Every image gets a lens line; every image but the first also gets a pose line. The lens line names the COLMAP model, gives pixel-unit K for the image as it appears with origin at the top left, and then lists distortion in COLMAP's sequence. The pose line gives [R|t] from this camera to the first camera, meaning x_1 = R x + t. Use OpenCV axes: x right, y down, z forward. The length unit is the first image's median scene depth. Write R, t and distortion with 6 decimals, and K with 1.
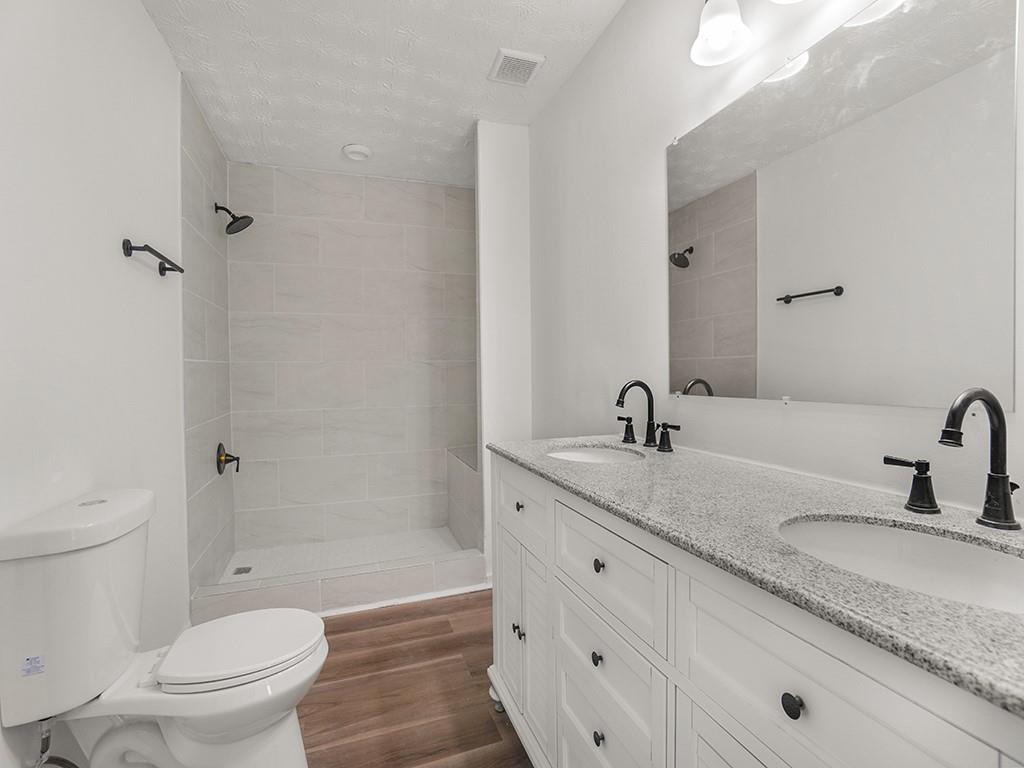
lens RADIAL K [[491.7, 0, 512.0], [0, 491.7, 384.0], [0, 0, 1]] dist [-0.001000, -0.000124]
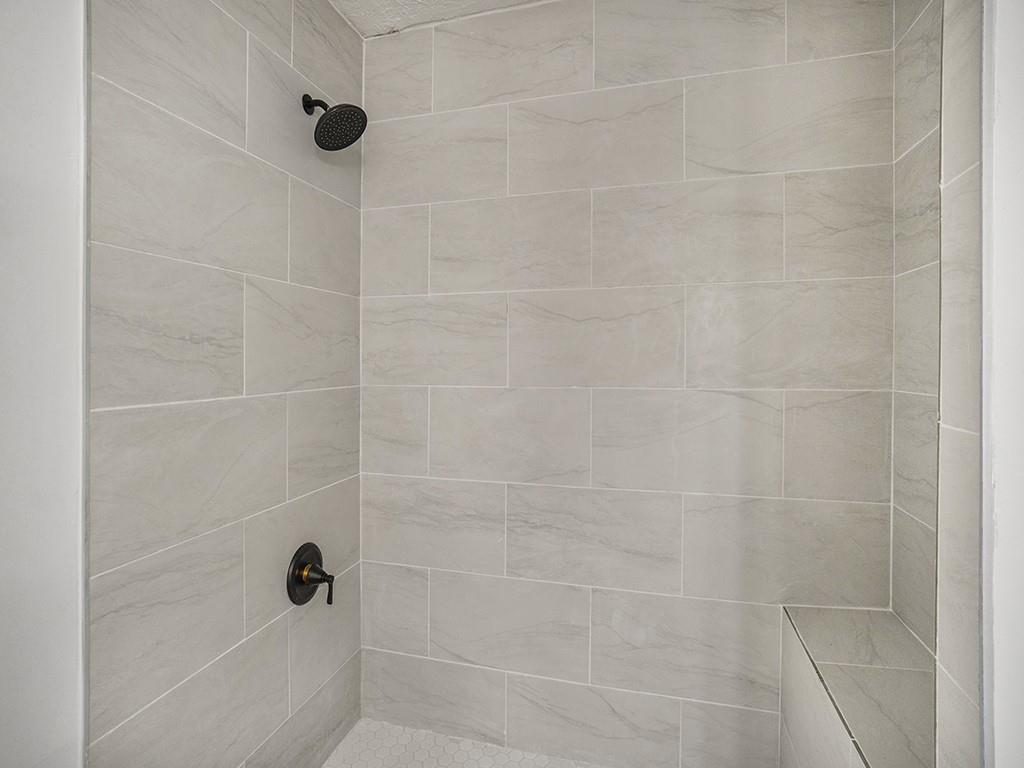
lens RADIAL K [[508.6, 0, 513.2], [0, 508.6, 360.9], [0, 0, 1]] dist [-0.031471, 0.001042]
pose [[0.814606, 0.015665, -0.579804, -0.086951], [-0.026148, 0.999611, -0.009729, -0.070035], [0.579426, 0.023086, 0.814698, 0.604320]]
